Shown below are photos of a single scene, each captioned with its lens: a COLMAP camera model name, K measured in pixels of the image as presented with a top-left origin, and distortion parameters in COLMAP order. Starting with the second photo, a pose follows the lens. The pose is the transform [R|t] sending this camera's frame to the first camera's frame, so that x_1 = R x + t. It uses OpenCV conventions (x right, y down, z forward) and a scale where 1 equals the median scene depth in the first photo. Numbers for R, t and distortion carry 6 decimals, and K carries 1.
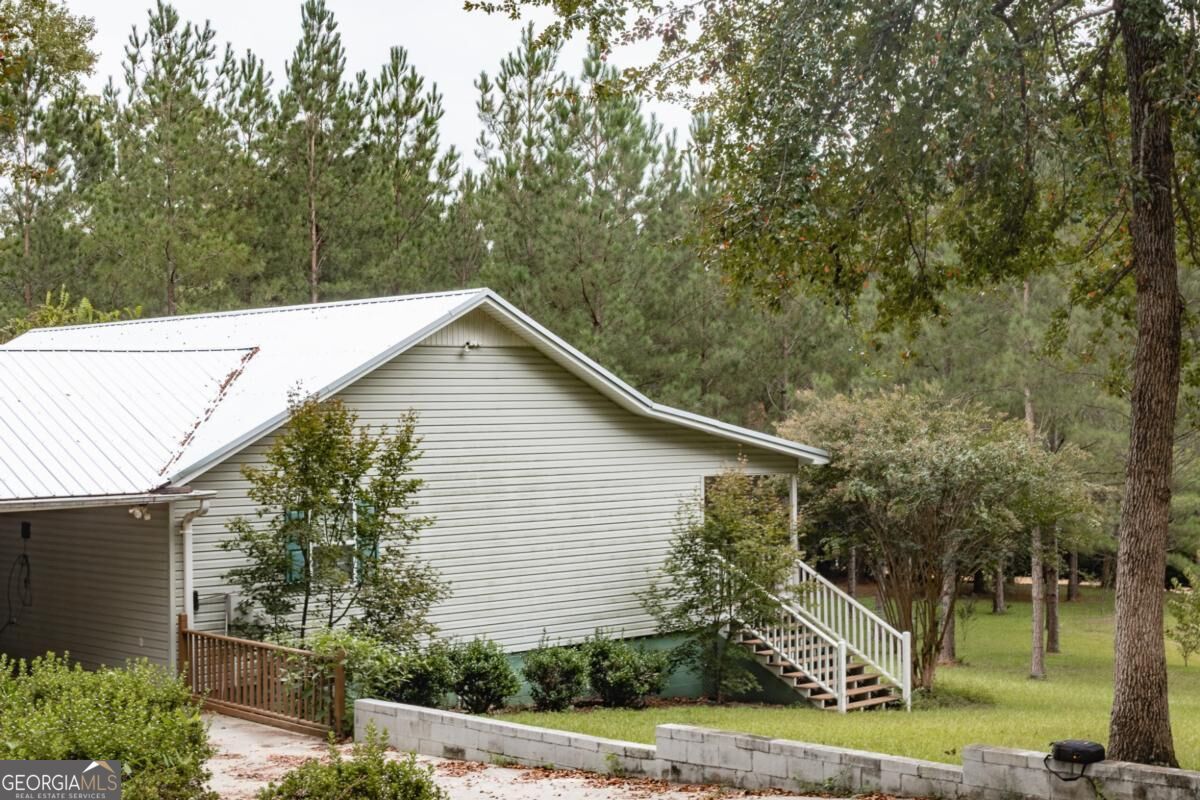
lens RADIAL K [[1845.4, 0, 600.0], [0, 1845.4, 400.0], [0, 0, 1]] dist [-0.020165, 0.091335]
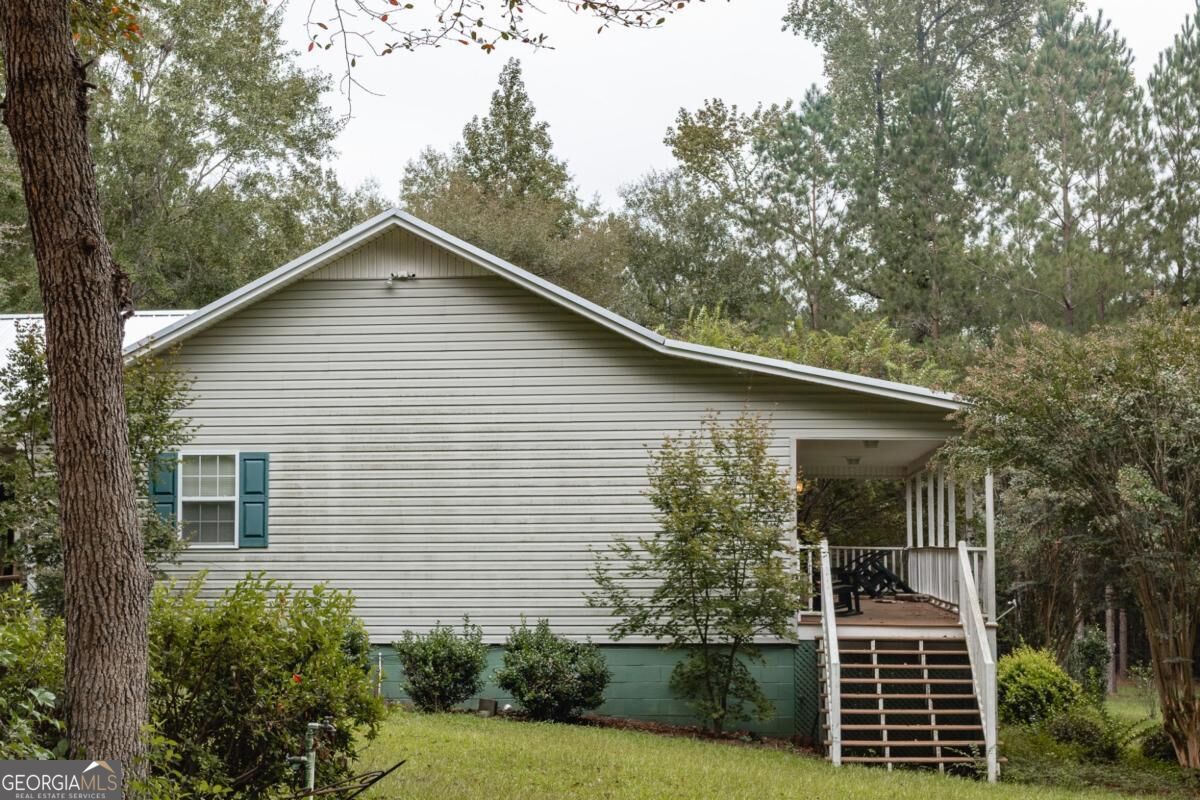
lens RADIAL K [[1845.4, 0, 600.0], [0, 1845.4, 400.0], [0, 0, 1]] dist [-0.020165, 0.091335]
pose [[0.669650, -0.049233, -0.741043, 0.609847], [0.002071, 0.997920, -0.064428, 0.080866], [0.742674, 0.041609, 0.668360, 0.488407]]
